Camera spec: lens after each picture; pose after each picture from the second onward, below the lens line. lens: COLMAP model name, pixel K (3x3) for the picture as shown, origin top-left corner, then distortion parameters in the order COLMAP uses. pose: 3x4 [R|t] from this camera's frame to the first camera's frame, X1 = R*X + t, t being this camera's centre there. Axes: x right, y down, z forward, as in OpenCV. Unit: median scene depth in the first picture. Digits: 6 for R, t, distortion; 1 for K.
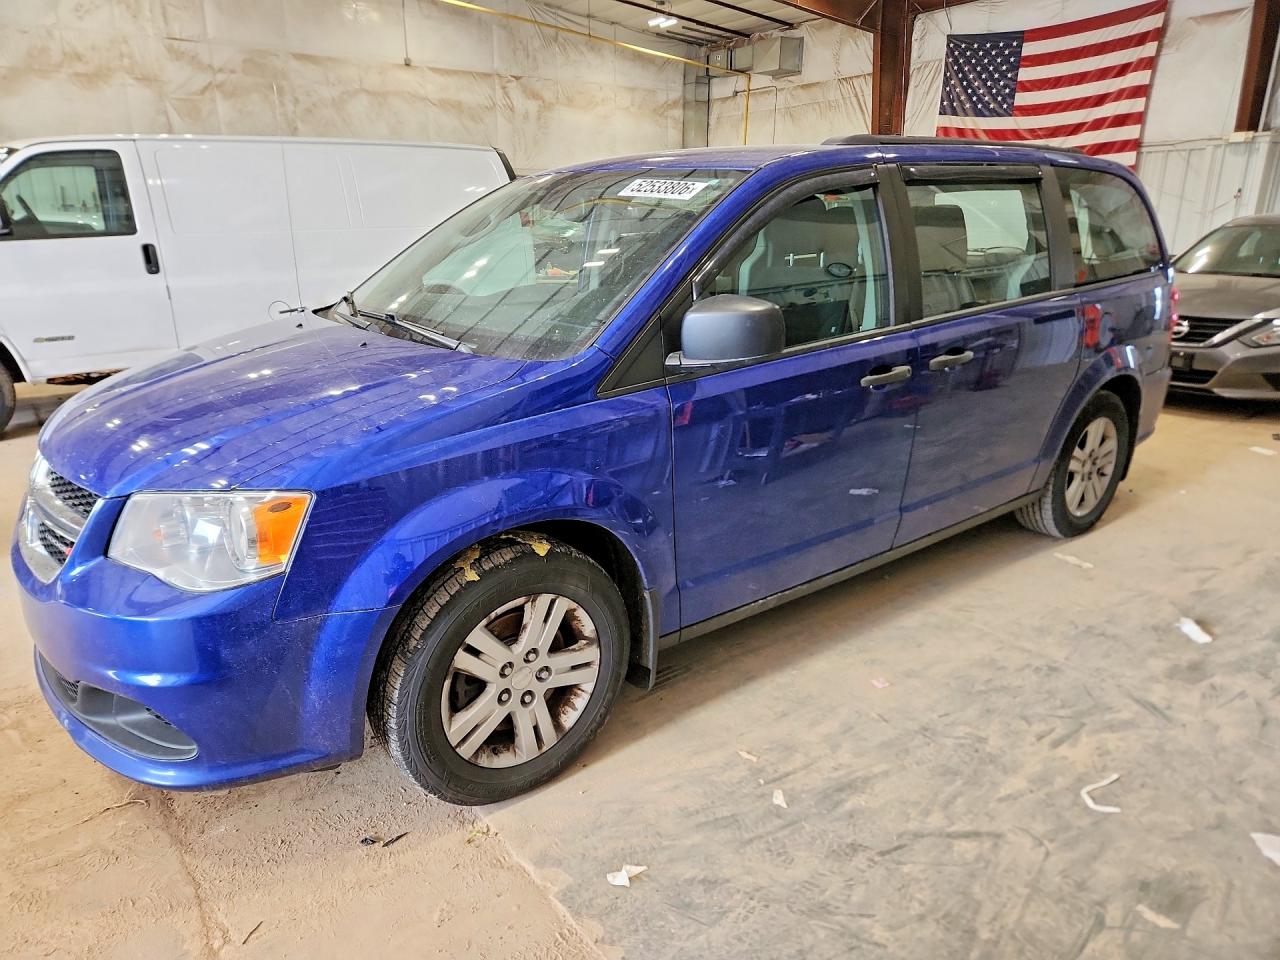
lens RADIAL K [[860.2, 0, 639.2], [0, 860.2, 490.4], [0, 0, 1]] dist [0.022638, -0.027372]
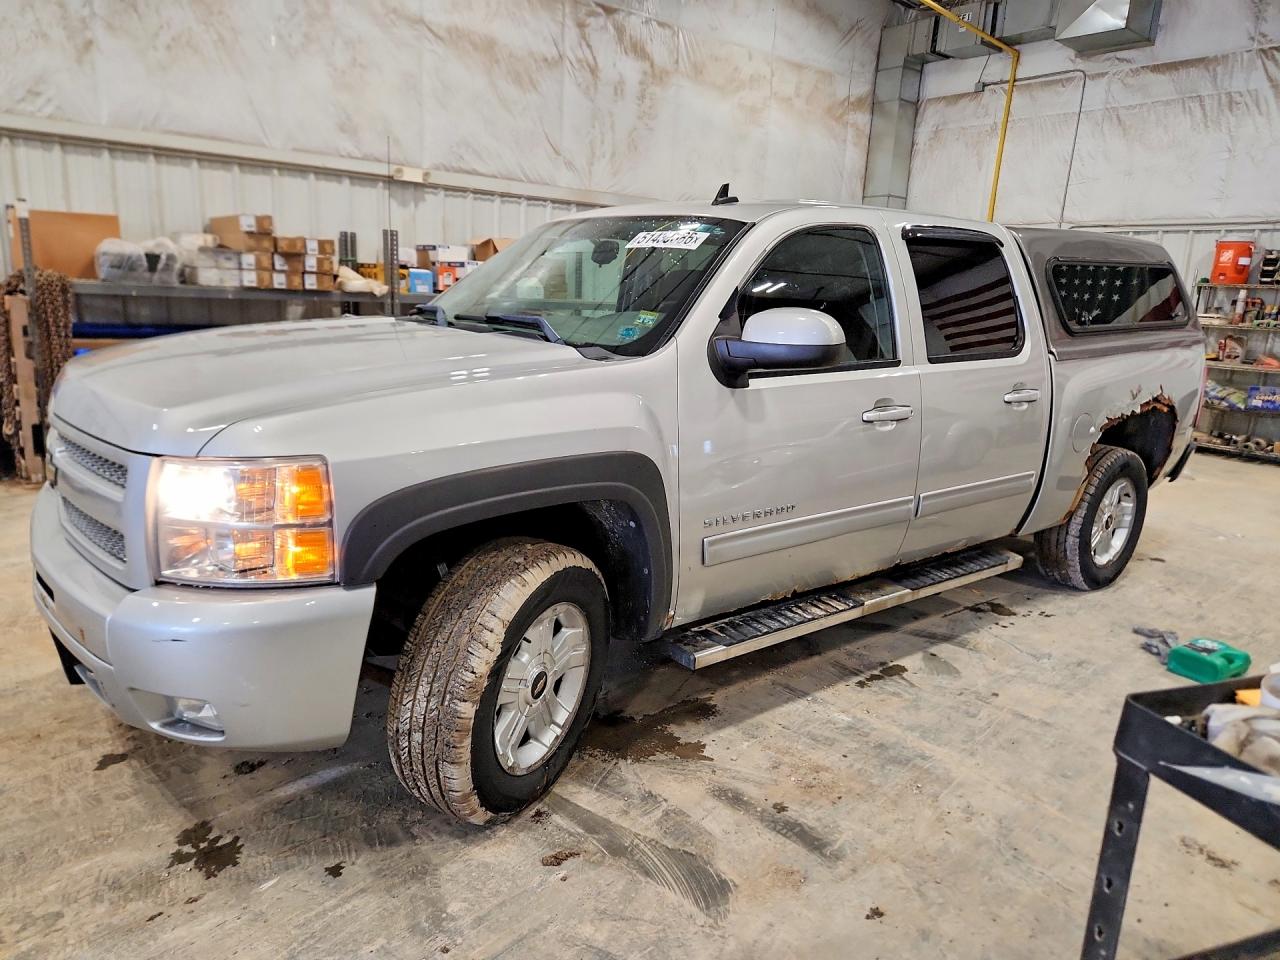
lens RADIAL K [[808.7, 0, 641.2], [0, 808.7, 488.8], [0, 0, 1]] dist [0.030543, -0.023990]
pose [[0.997891, 0.043527, 0.048152, -0.142906], [-0.040726, 0.997503, -0.057695, -0.190136], [-0.050543, 0.055613, 0.997172, 0.588922]]
